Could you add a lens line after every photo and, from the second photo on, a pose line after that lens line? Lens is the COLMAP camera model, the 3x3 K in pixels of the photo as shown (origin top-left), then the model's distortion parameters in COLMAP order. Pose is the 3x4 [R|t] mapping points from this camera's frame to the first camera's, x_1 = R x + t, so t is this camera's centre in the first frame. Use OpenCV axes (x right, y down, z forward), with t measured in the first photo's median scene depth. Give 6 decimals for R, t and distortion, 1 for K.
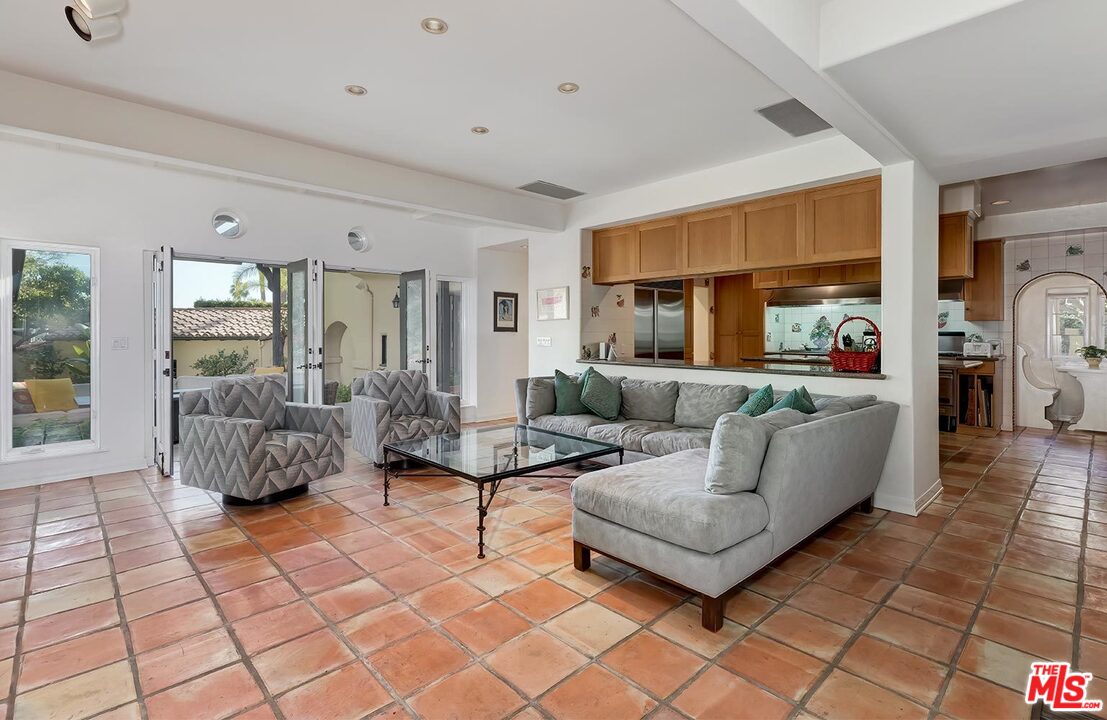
lens RADIAL K [[522.3, 0, 554.4], [0, 522.3, 333.6], [0, 0, 1]] dist [0.001390, 0.000110]
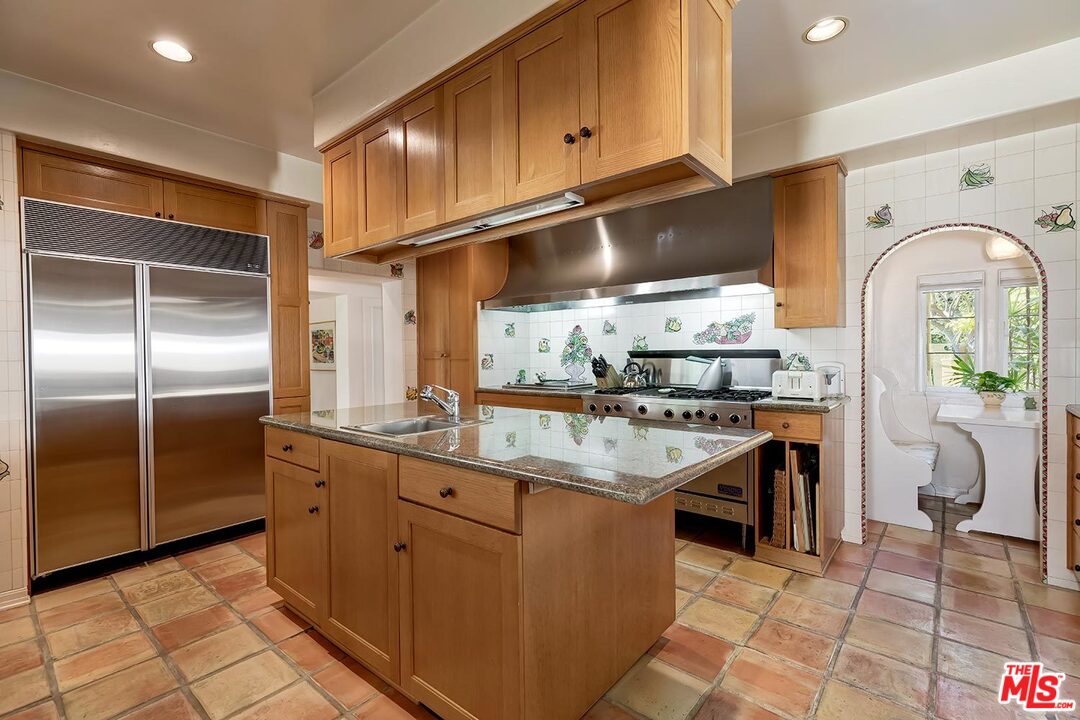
lens RADIAL K [[490.2, 0, 537.0], [0, 490.2, 360.4], [0, 0, 1]] dist [-0.002816, -0.000124]
pose [[0.993891, -0.012523, 0.109655, 0.486645], [0.011237, 0.999861, 0.012340, -0.001274], [-0.109794, -0.011032, 0.993893, 0.535120]]
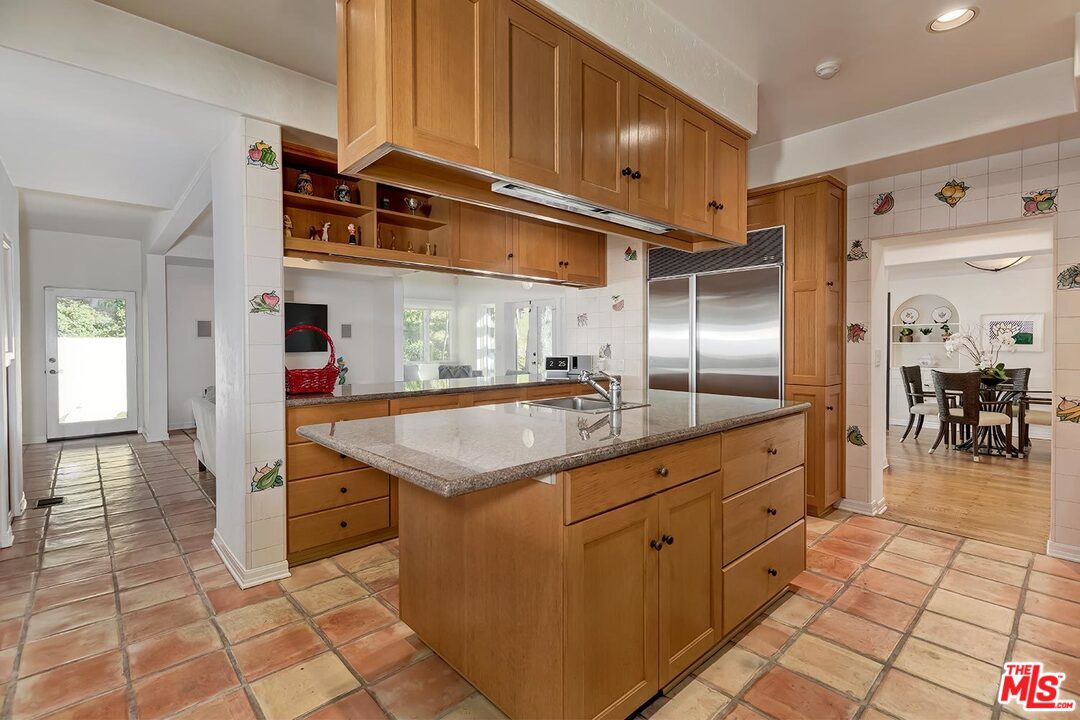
lens RADIAL K [[490.2, 0, 536.9], [0, 490.2, 351.7], [0, 0, 1]] dist [-0.002816, -0.000124]
pose [[-0.014041, 0.020207, -0.999697, 0.812827], [0.001661, 0.999795, 0.020186, -0.004046], [0.999900, -0.001377, -0.014071, 0.837970]]
